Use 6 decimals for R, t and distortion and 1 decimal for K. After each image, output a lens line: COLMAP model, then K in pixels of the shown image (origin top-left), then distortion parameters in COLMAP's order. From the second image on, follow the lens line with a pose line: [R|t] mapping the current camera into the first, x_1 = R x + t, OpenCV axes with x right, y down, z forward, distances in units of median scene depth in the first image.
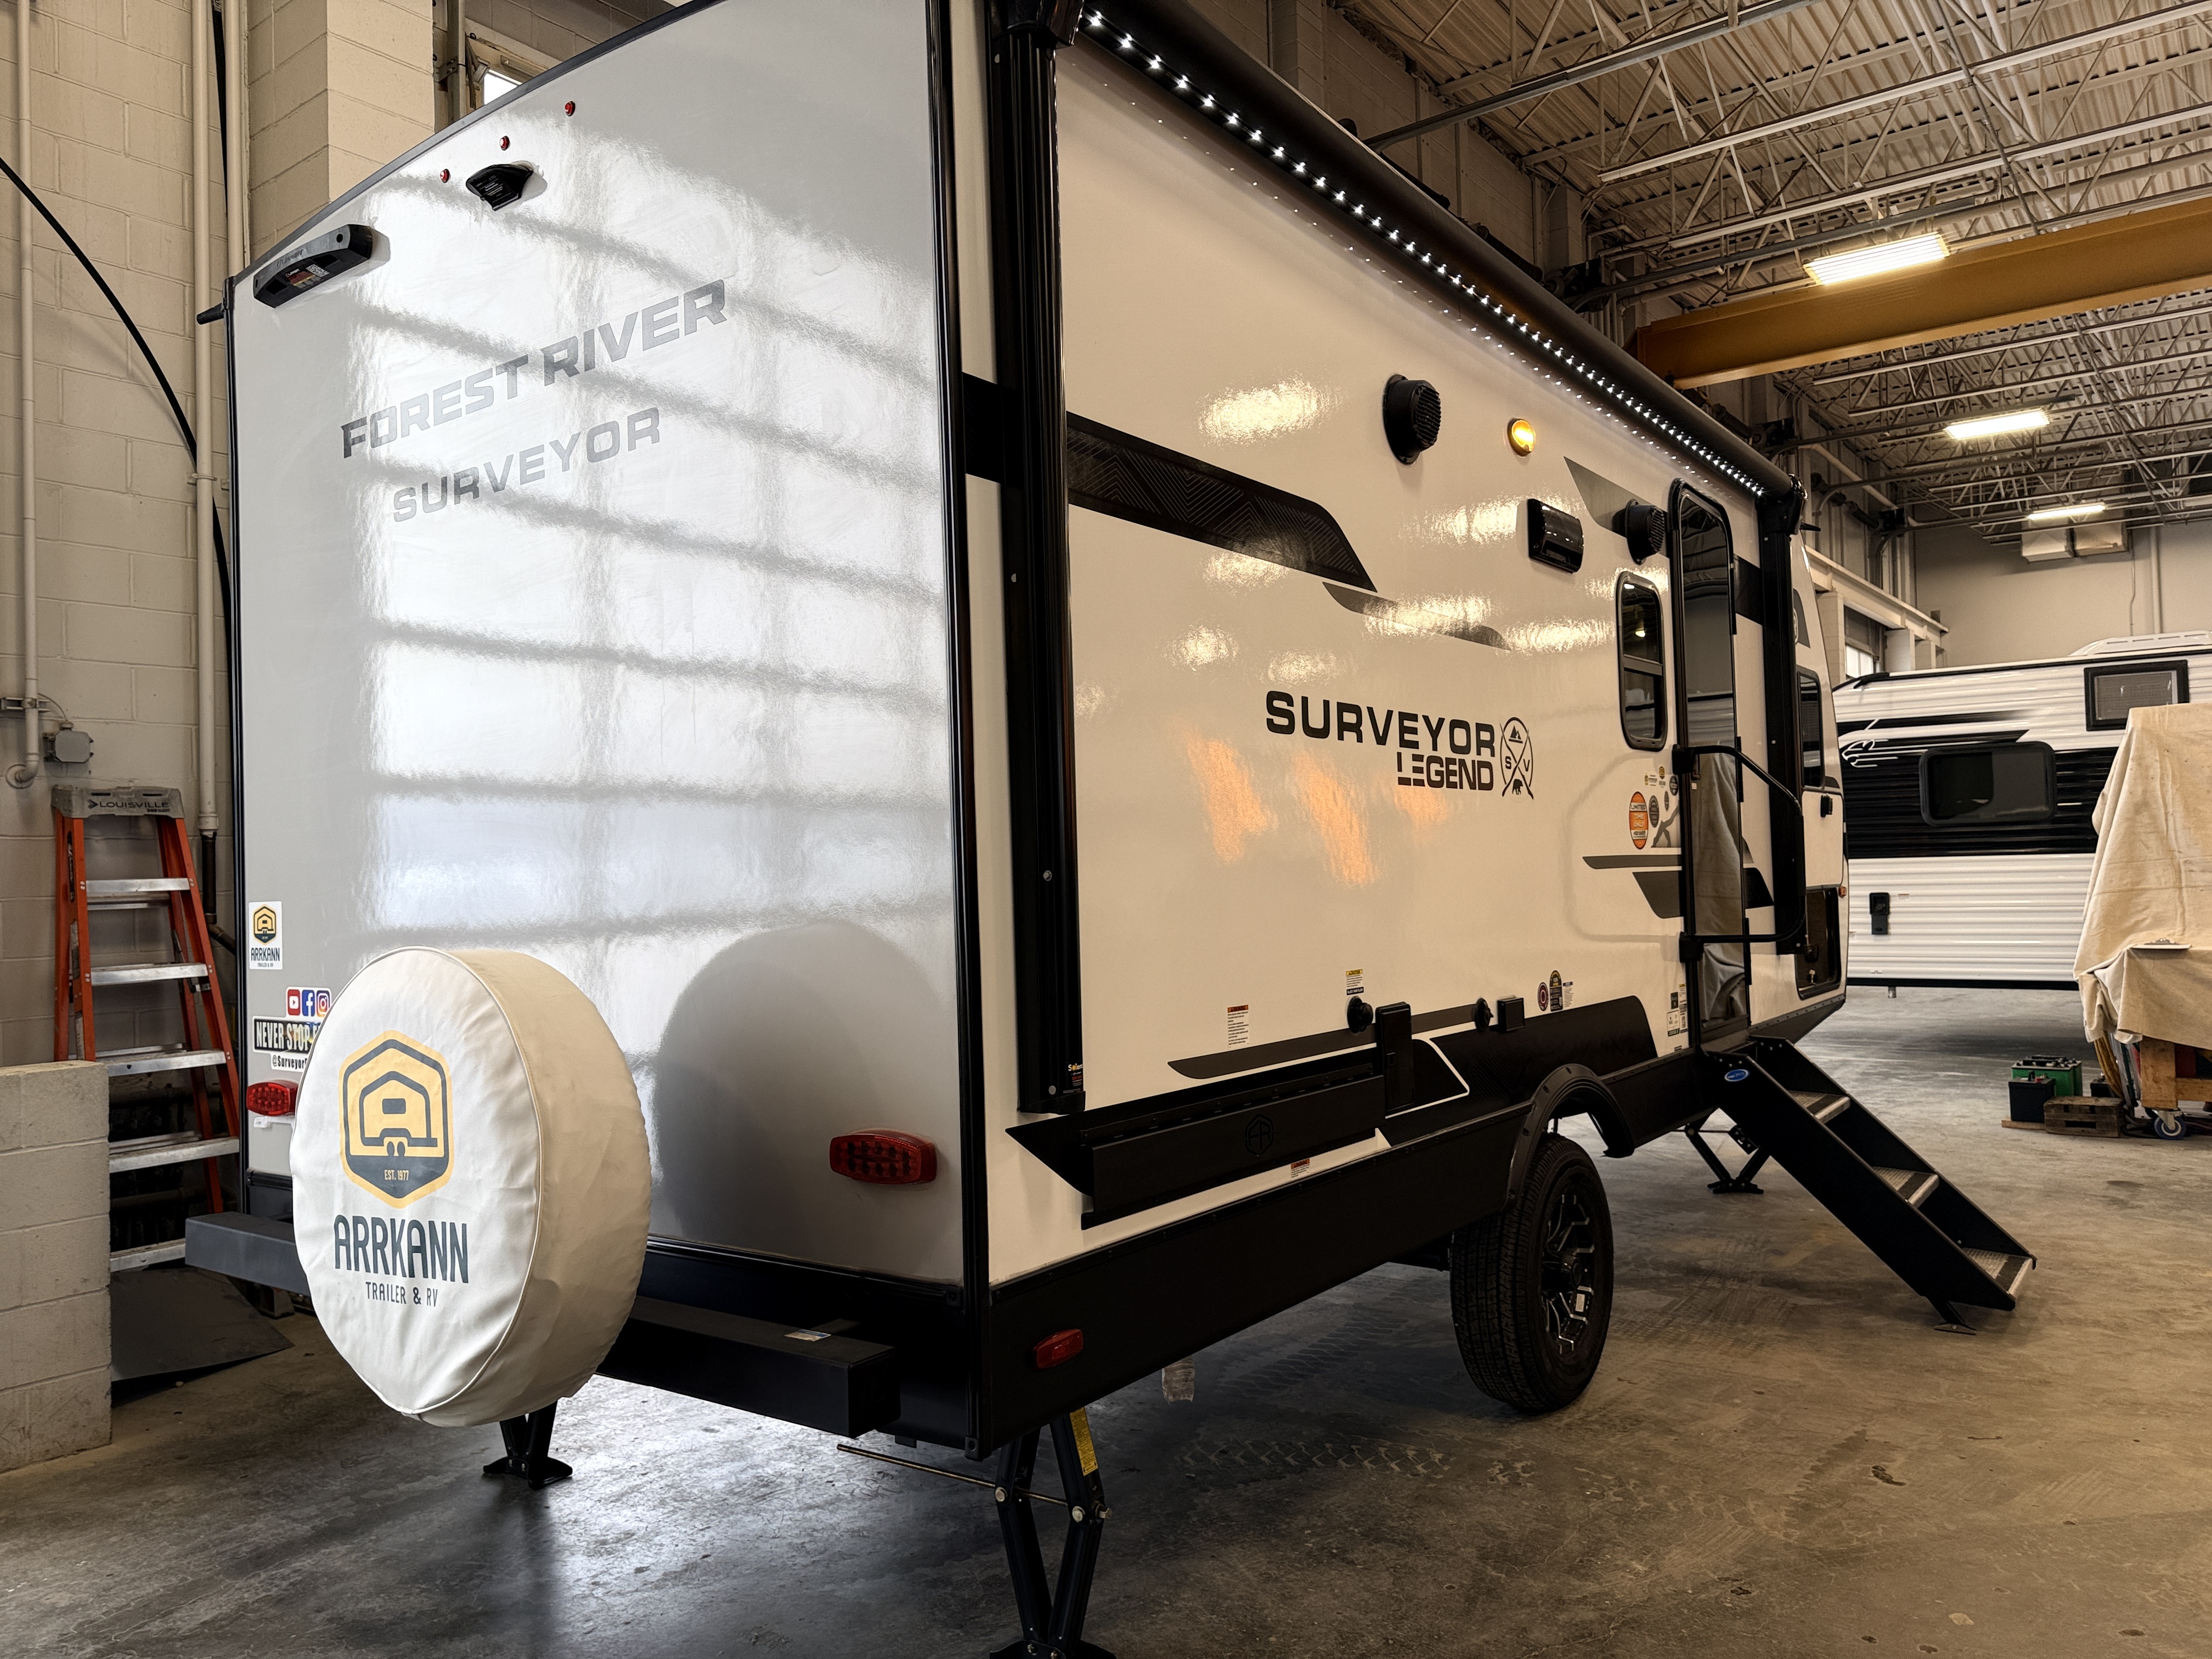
lens RADIAL K [[1564.0, 0, 1102.2], [0, 1564.0, 845.1], [0, 0, 1]] dist [0.010517, -0.006454]
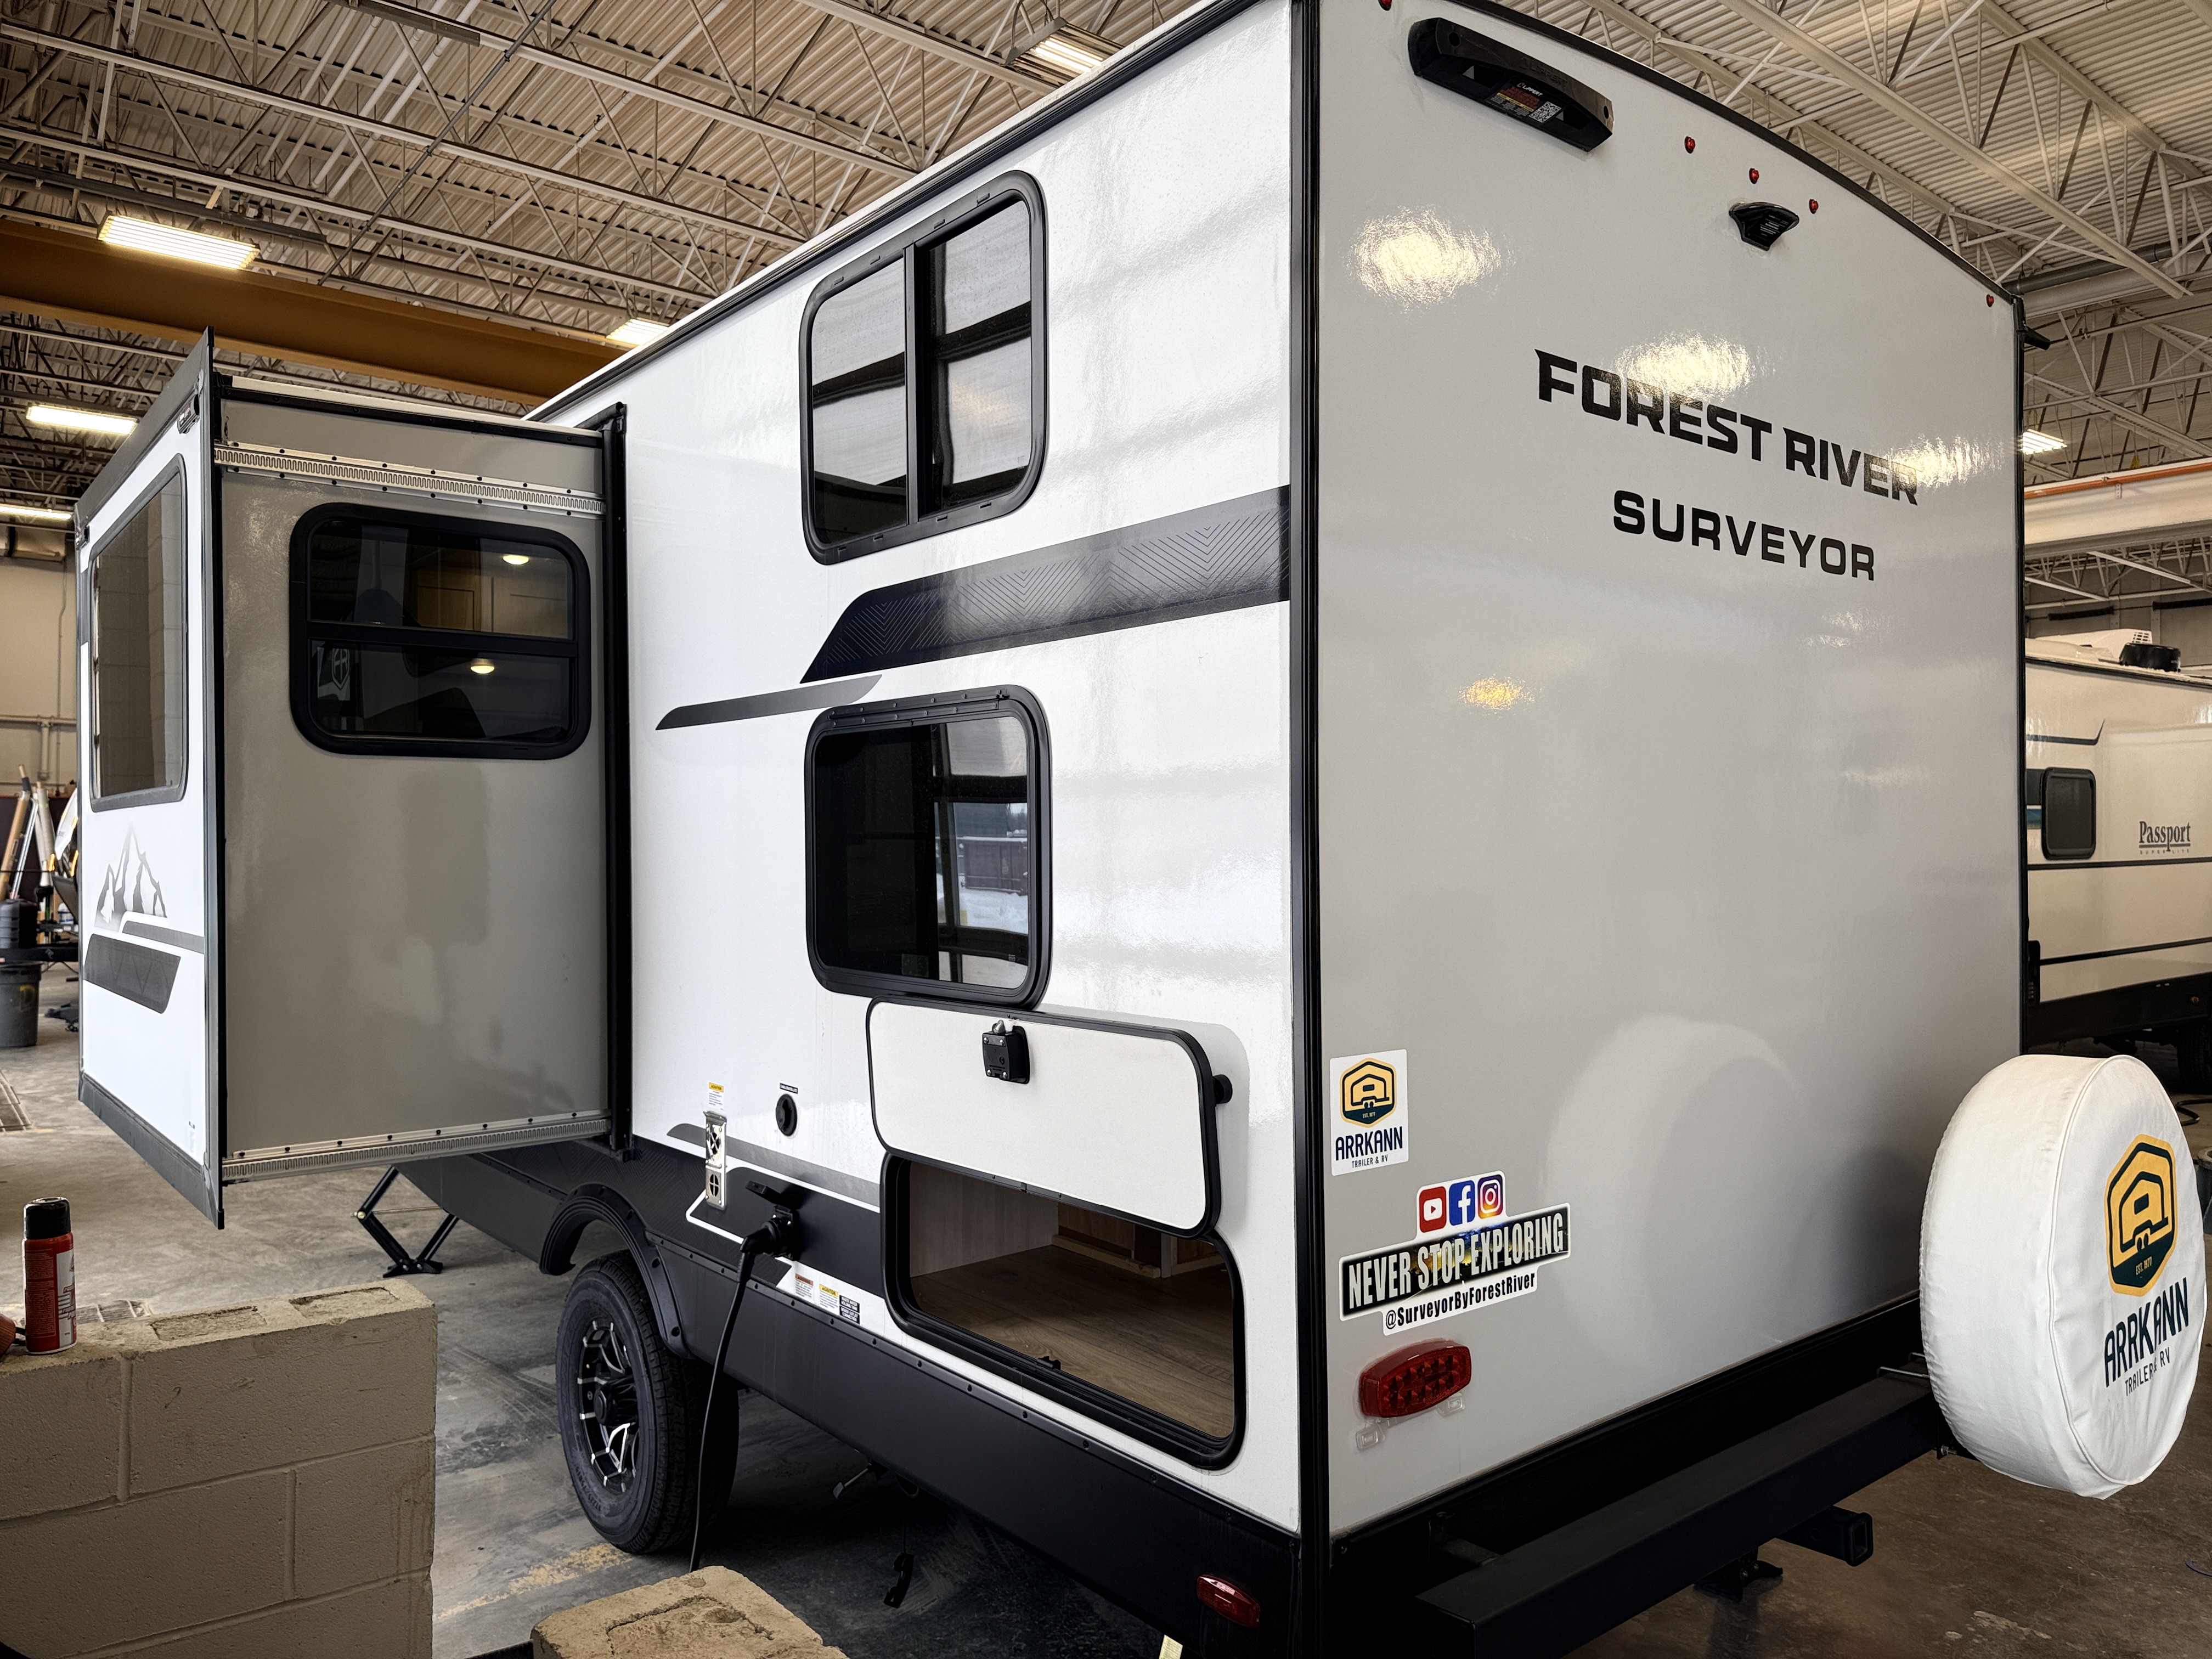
lens RADIAL K [[1583.0, 0, 1106.0], [0, 1583.0, 829.5], [0, 0, 1]] dist [0.001491, -0.006377]
pose [[0.253714, 0.038131, 0.966527, -1.122341], [-0.024406, 0.999157, -0.033011, -0.025402], [-0.966971, -0.015214, 0.254431, 0.935710]]
